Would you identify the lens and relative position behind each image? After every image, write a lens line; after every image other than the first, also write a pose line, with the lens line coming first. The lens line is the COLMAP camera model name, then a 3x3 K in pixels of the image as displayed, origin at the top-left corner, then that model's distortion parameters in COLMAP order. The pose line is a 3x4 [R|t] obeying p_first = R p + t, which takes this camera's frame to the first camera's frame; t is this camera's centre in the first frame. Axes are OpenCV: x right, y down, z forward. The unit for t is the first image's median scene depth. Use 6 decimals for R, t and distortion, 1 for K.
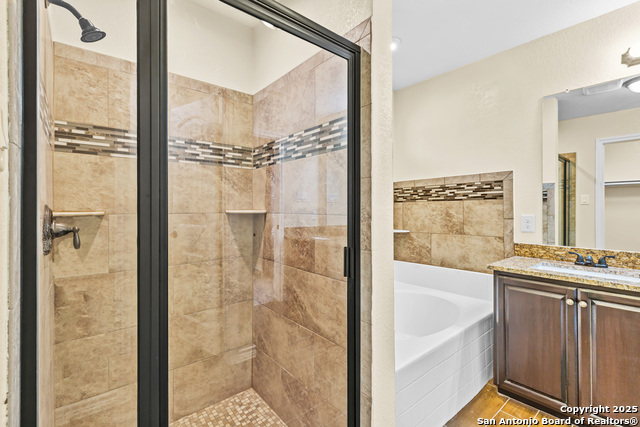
lens RADIAL K [[291.9, 0, 319.2], [0, 291.9, 209.7], [0, 0, 1]] dist [0.001094, -0.000284]
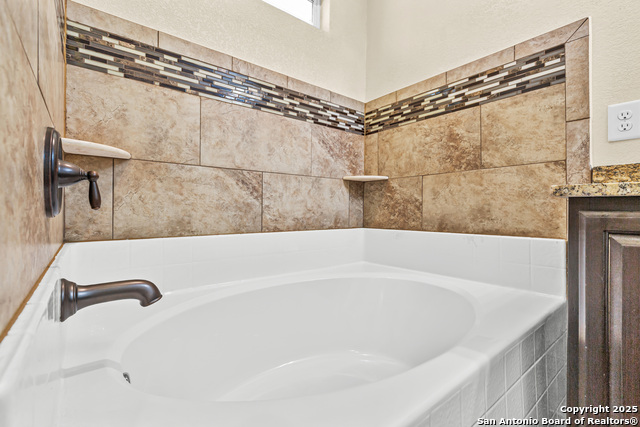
lens RADIAL K [[291.9, 0, 320.8], [0, 291.9, 214.0], [0, 0, 1]] dist [0.001094, -0.000284]
pose [[0.999774, 0.001903, -0.021165, 0.208130], [-0.001727, 0.999964, 0.008292, 0.161947], [0.021180, -0.008253, 0.999742, 0.448600]]
